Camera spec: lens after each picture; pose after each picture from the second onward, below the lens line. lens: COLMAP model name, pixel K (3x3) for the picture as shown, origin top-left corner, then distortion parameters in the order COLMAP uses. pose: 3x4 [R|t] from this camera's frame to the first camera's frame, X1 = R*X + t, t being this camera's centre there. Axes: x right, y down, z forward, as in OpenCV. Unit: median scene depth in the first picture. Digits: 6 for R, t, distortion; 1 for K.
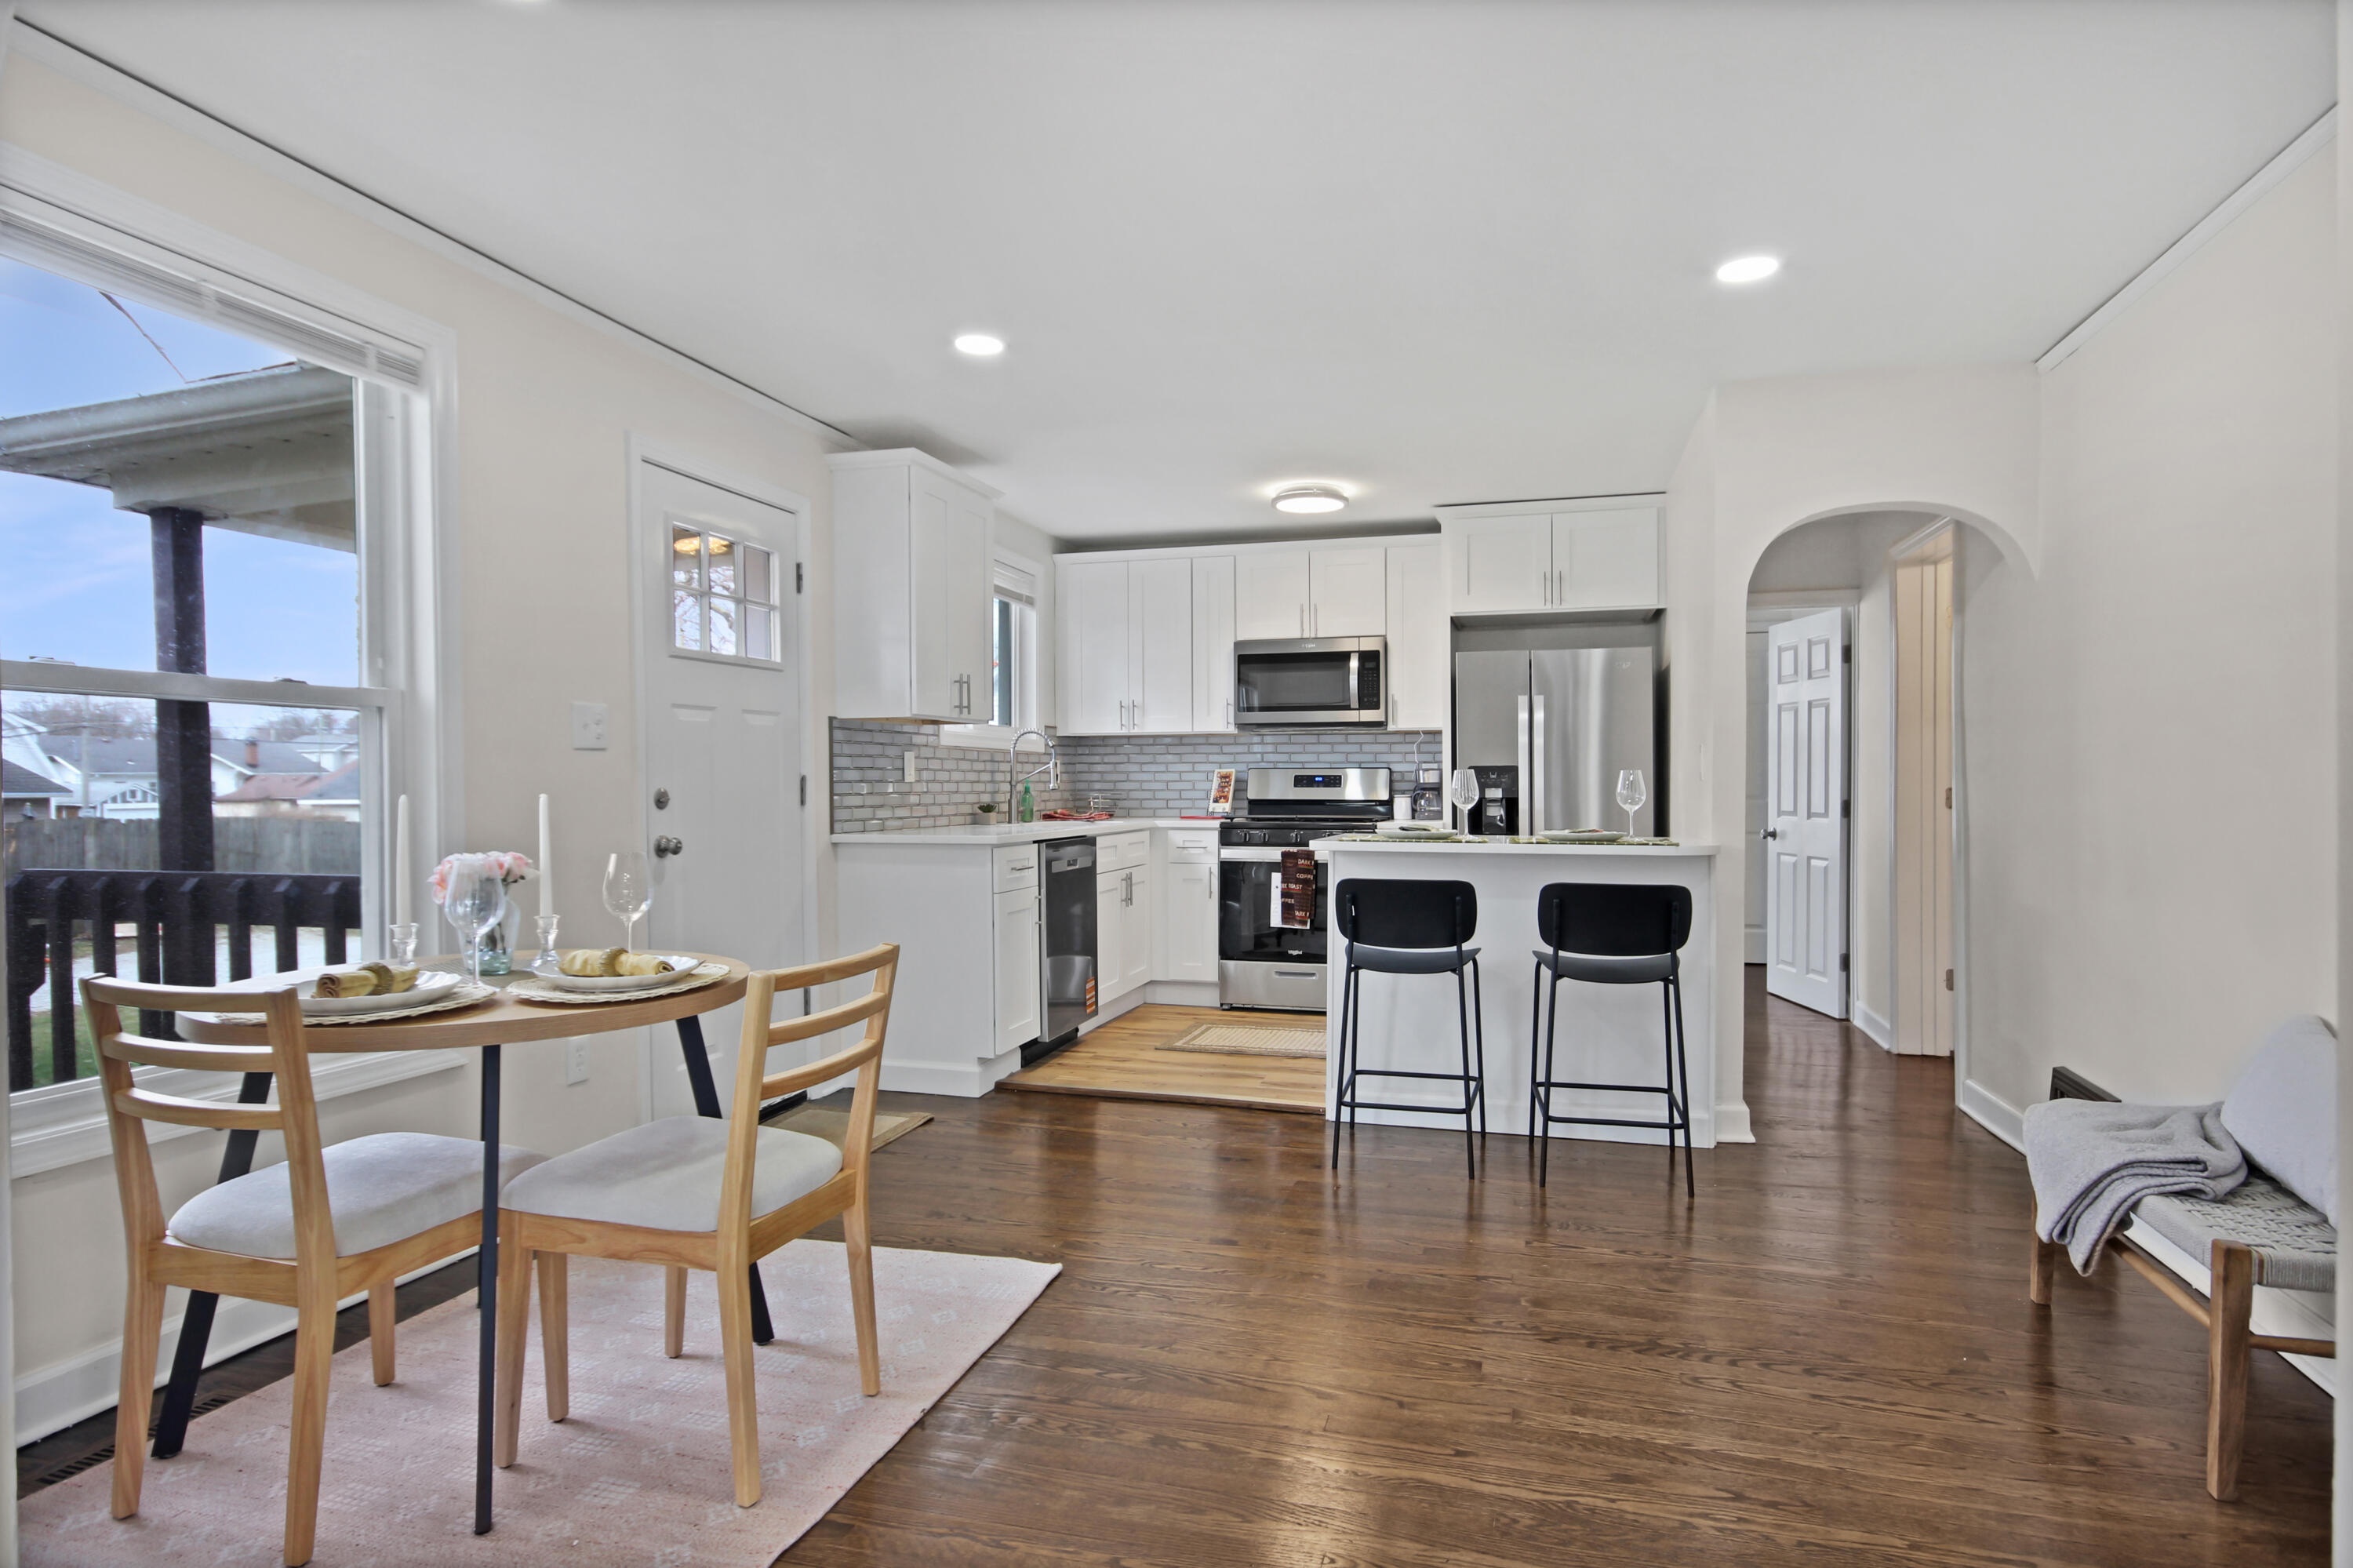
lens RADIAL K [[1333.6, 0, 1176.5], [0, 1333.6, 784.0], [0, 0, 1]] dist [0.014704, 0.000360]
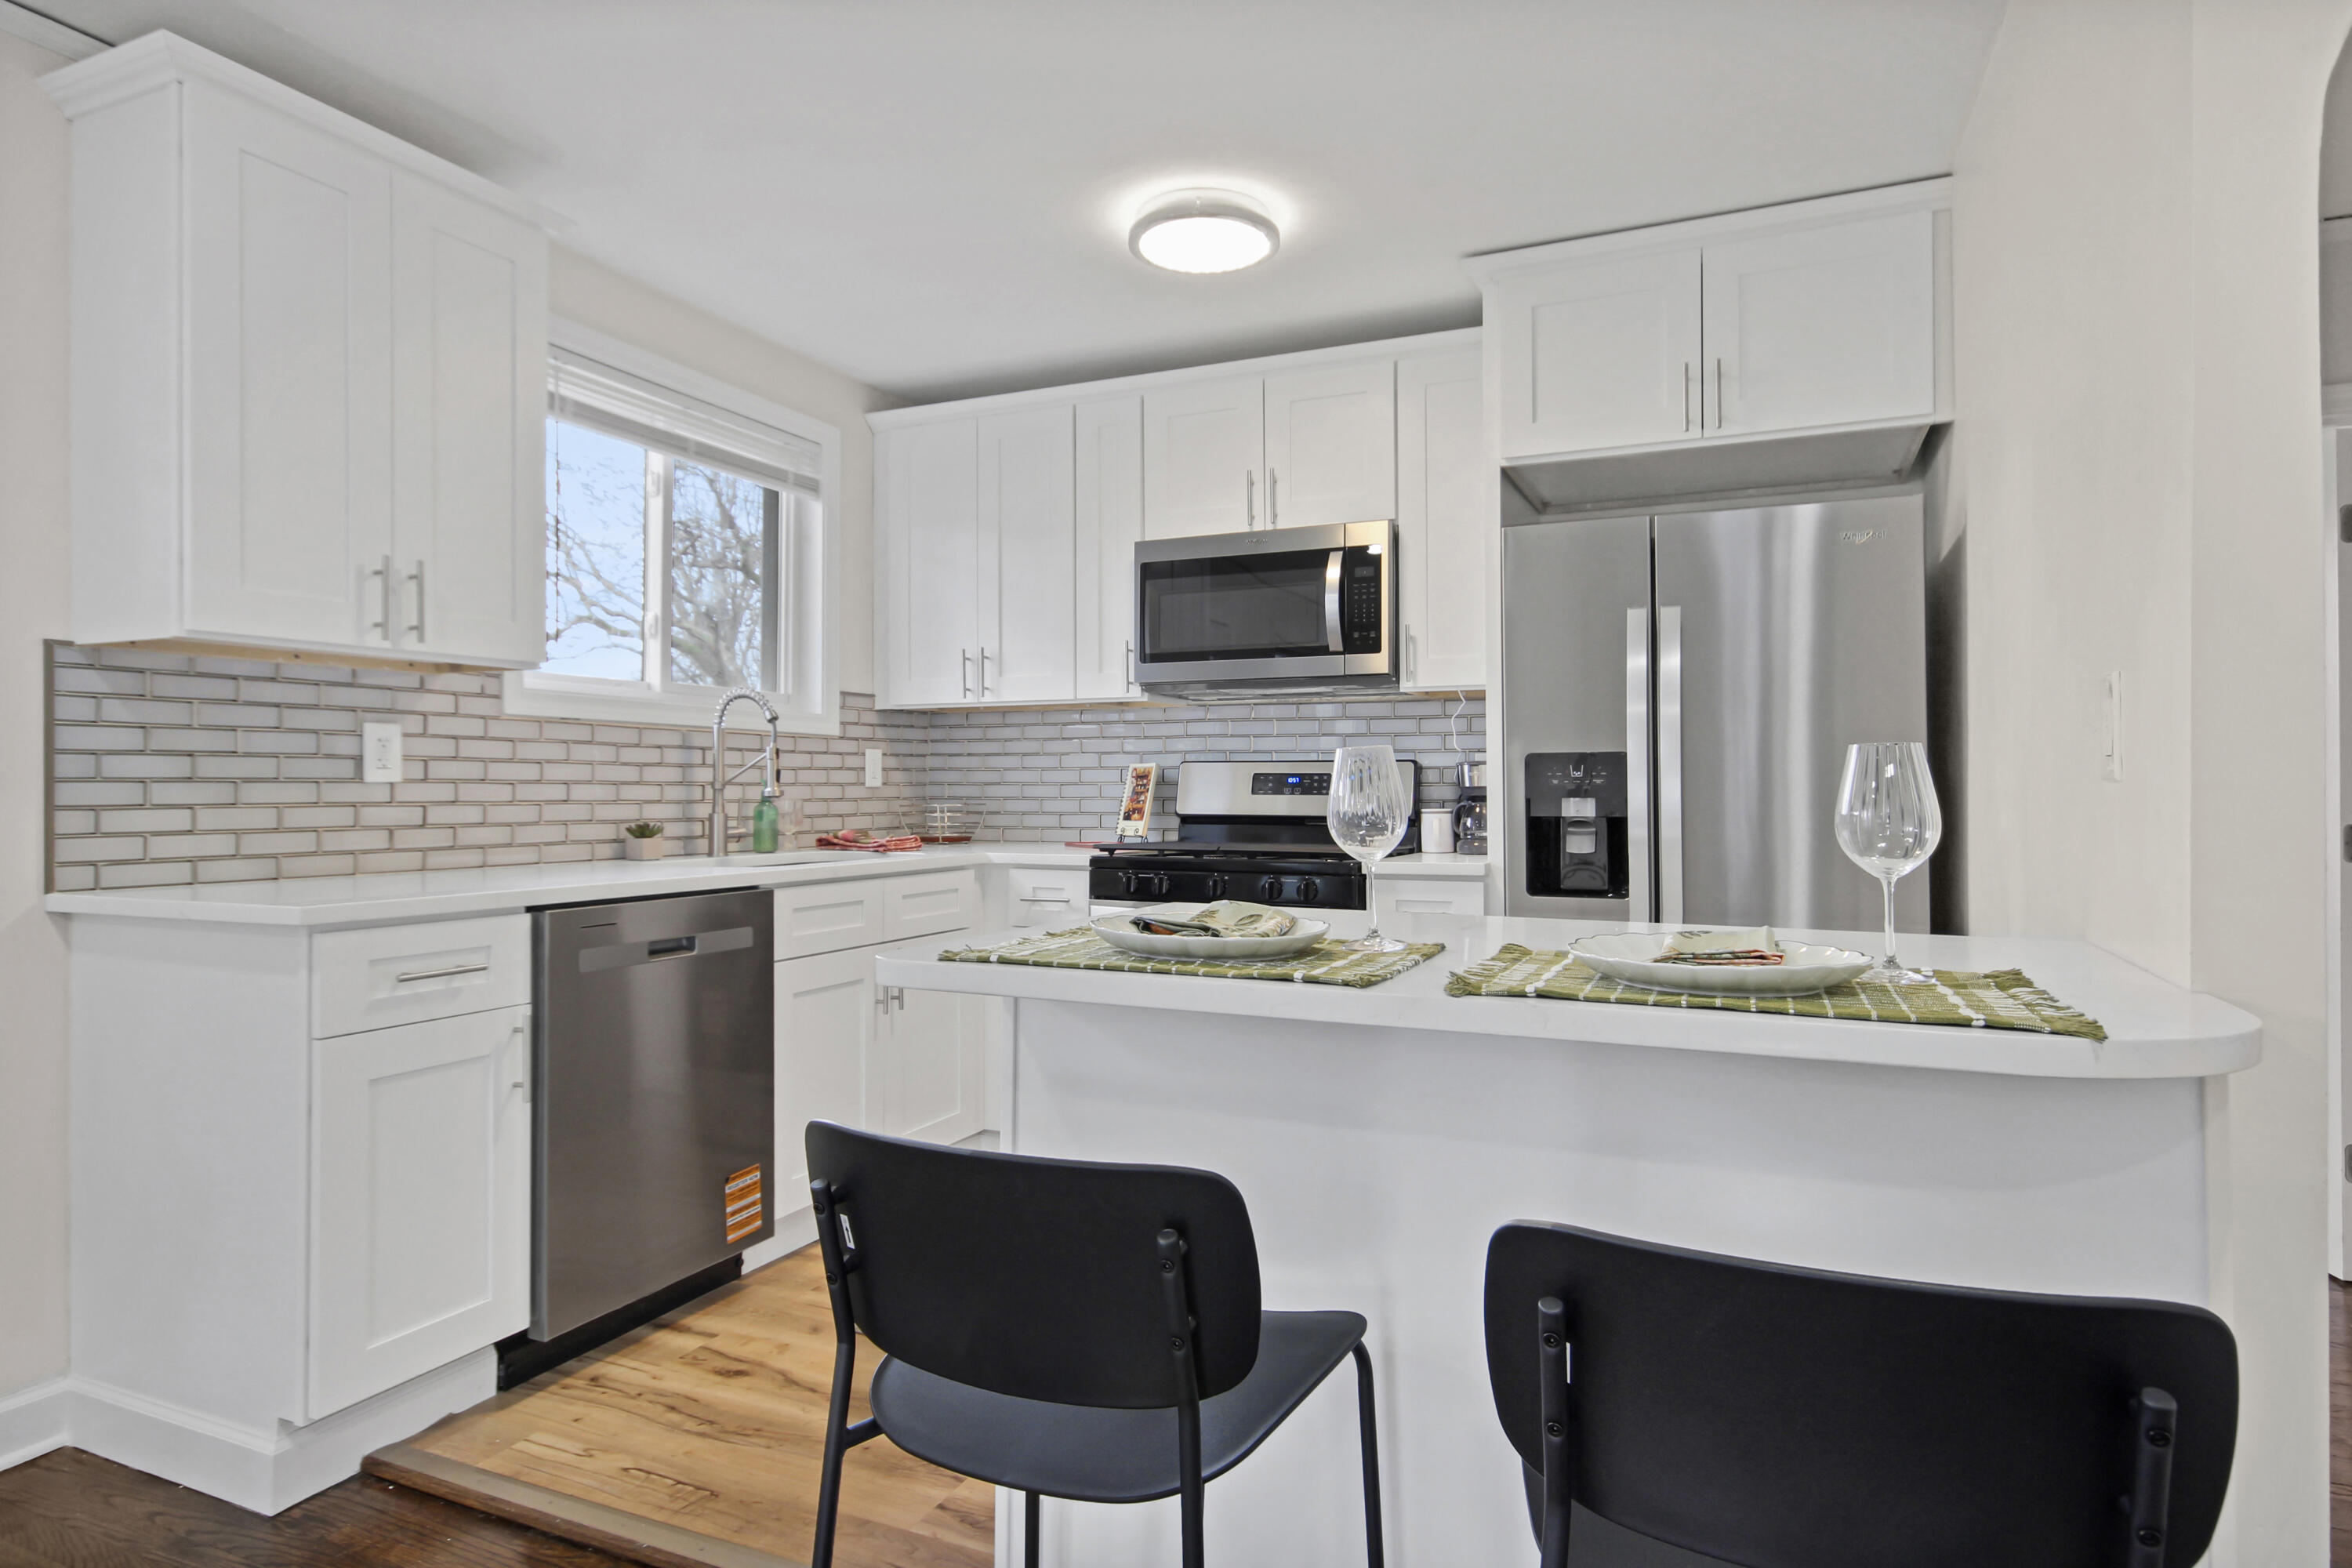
lens RADIAL K [[1333.0, 0, 1176.0], [0, 1333.0, 784.0], [0, 0, 1]] dist [0.014704, 0.000360]
pose [[0.989761, 0.002084, -0.142717, 0.145182], [-0.002595, 0.999991, -0.003398, 0.000037], [0.142708, 0.003733, 0.989758, 0.439034]]
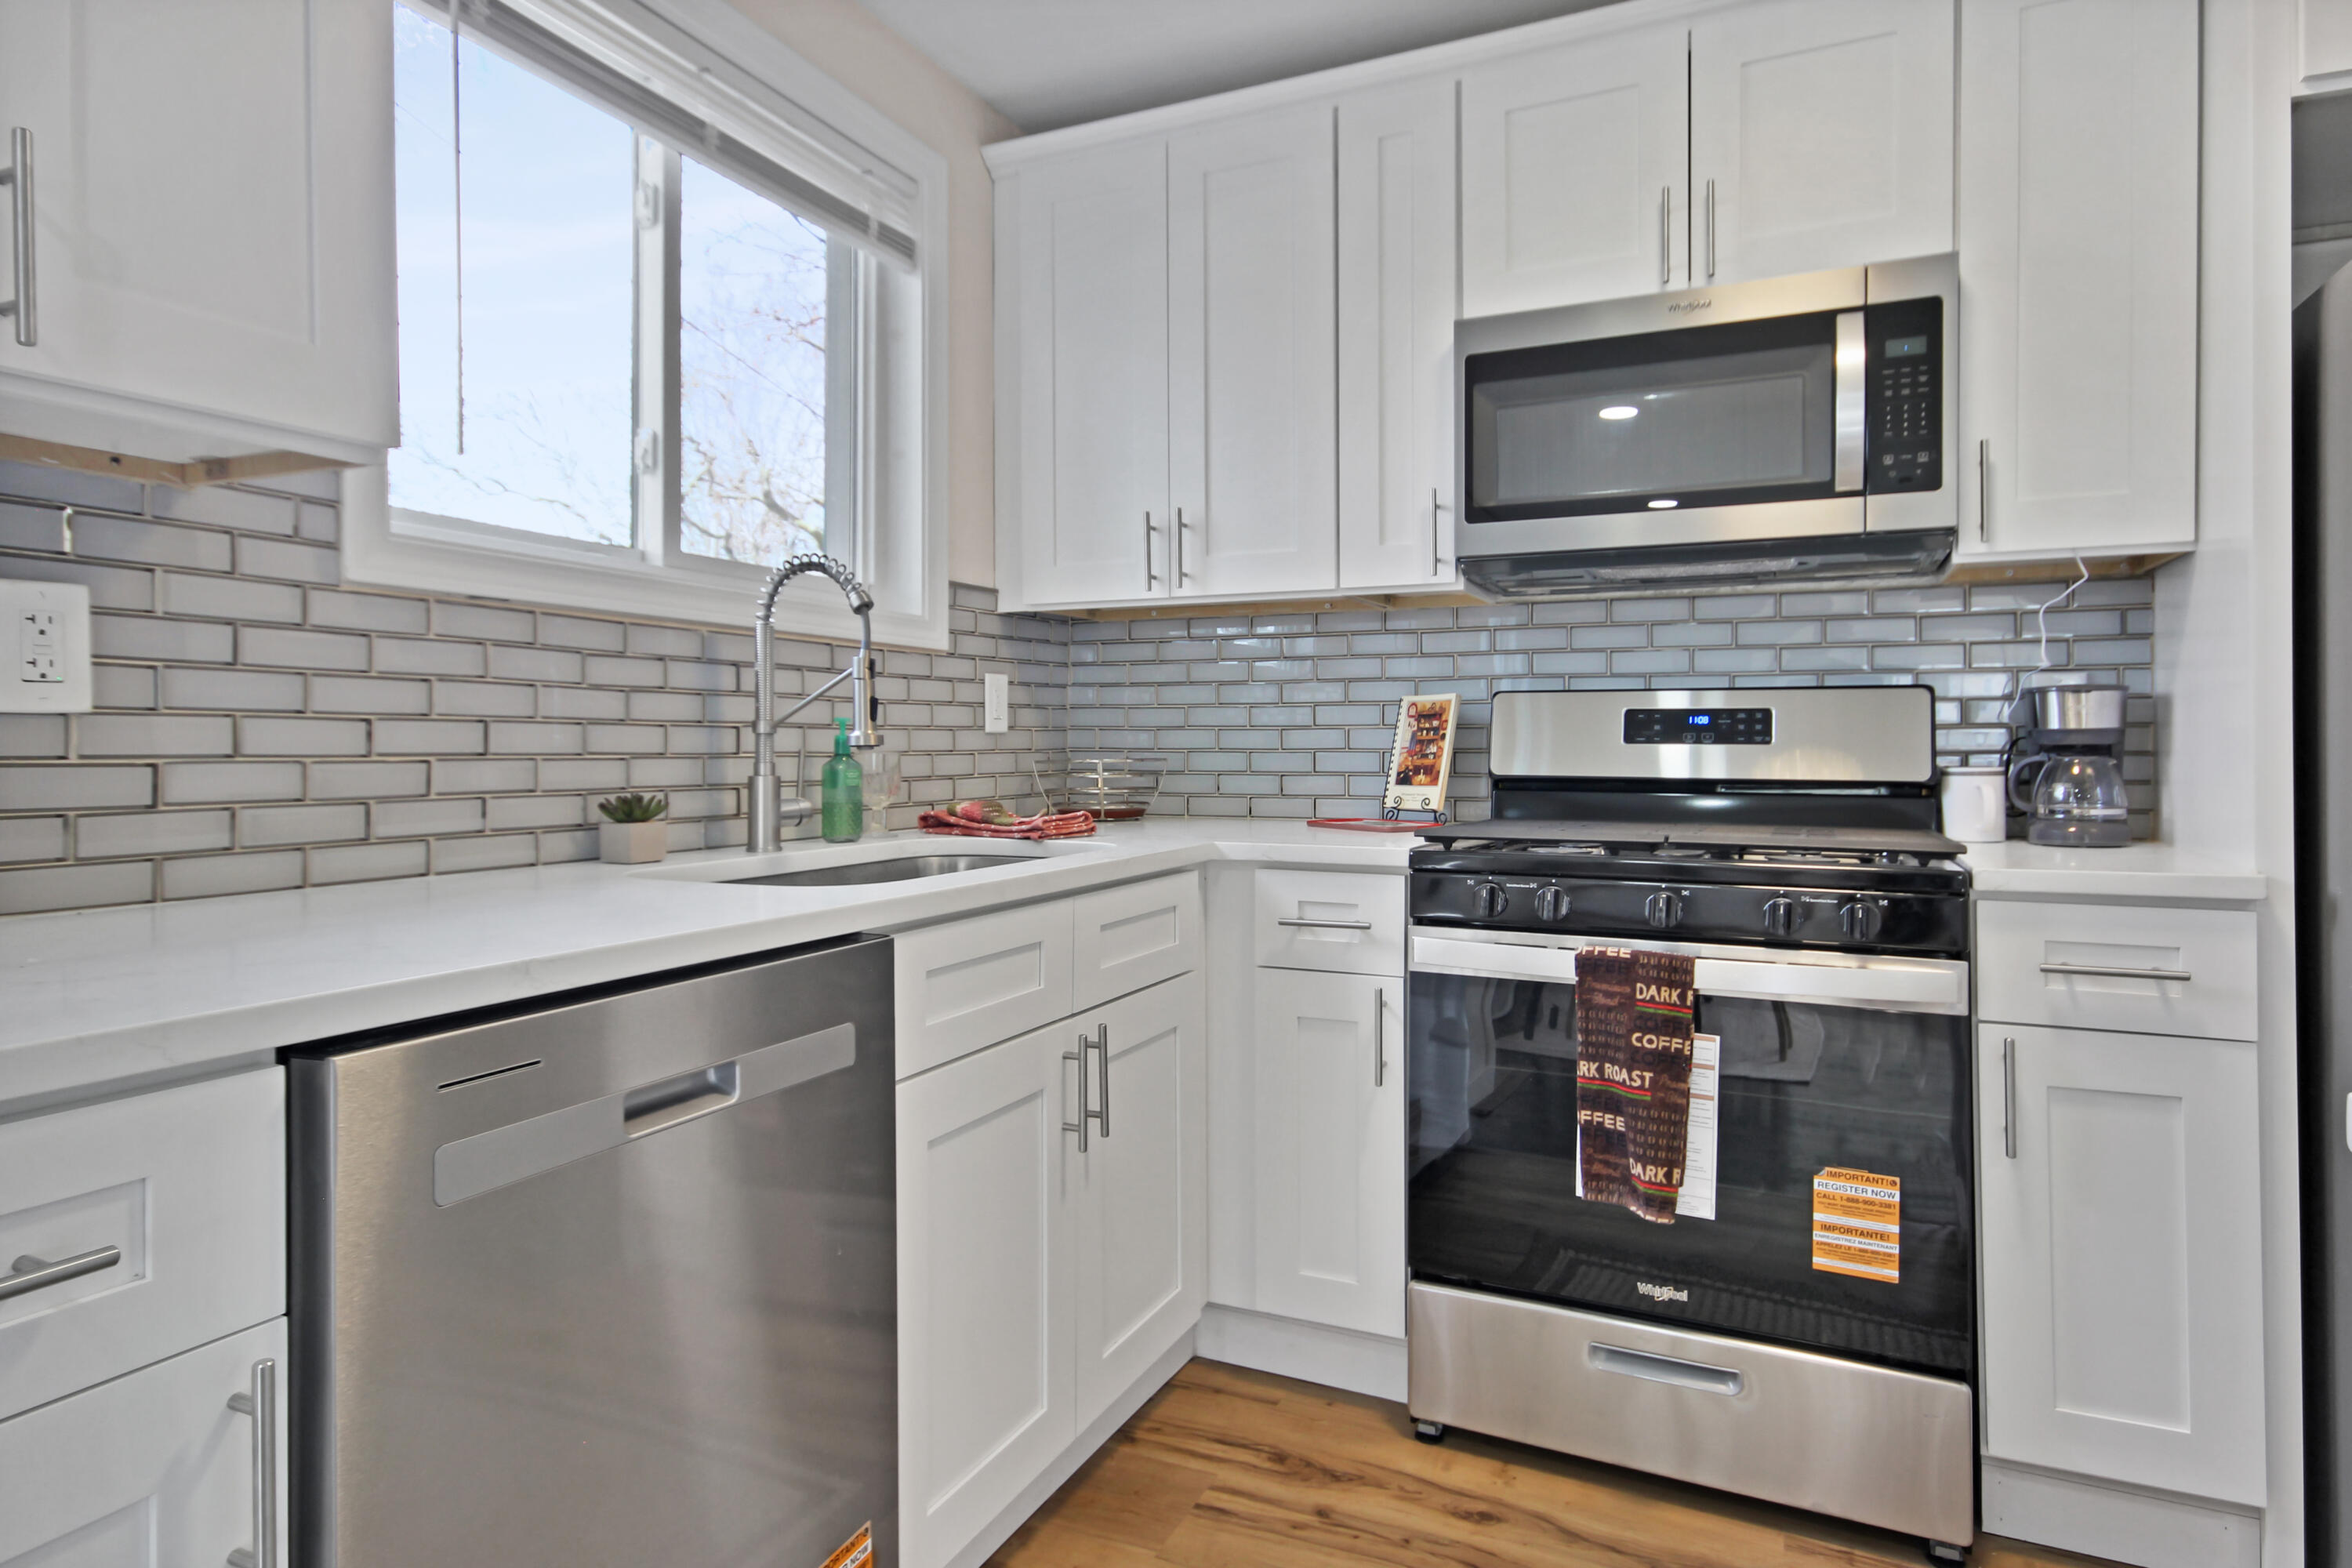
lens RADIAL K [[1341.2, 0, 1189.1], [0, 1341.2, 758.8], [0, 0, 1]] dist [0.026807, 0.000884]
pose [[0.989265, 0.004371, -0.146065, 0.026463], [-0.002577, 0.999919, 0.012472, 0.002451], [0.146108, -0.011961, 0.989196, 0.655645]]
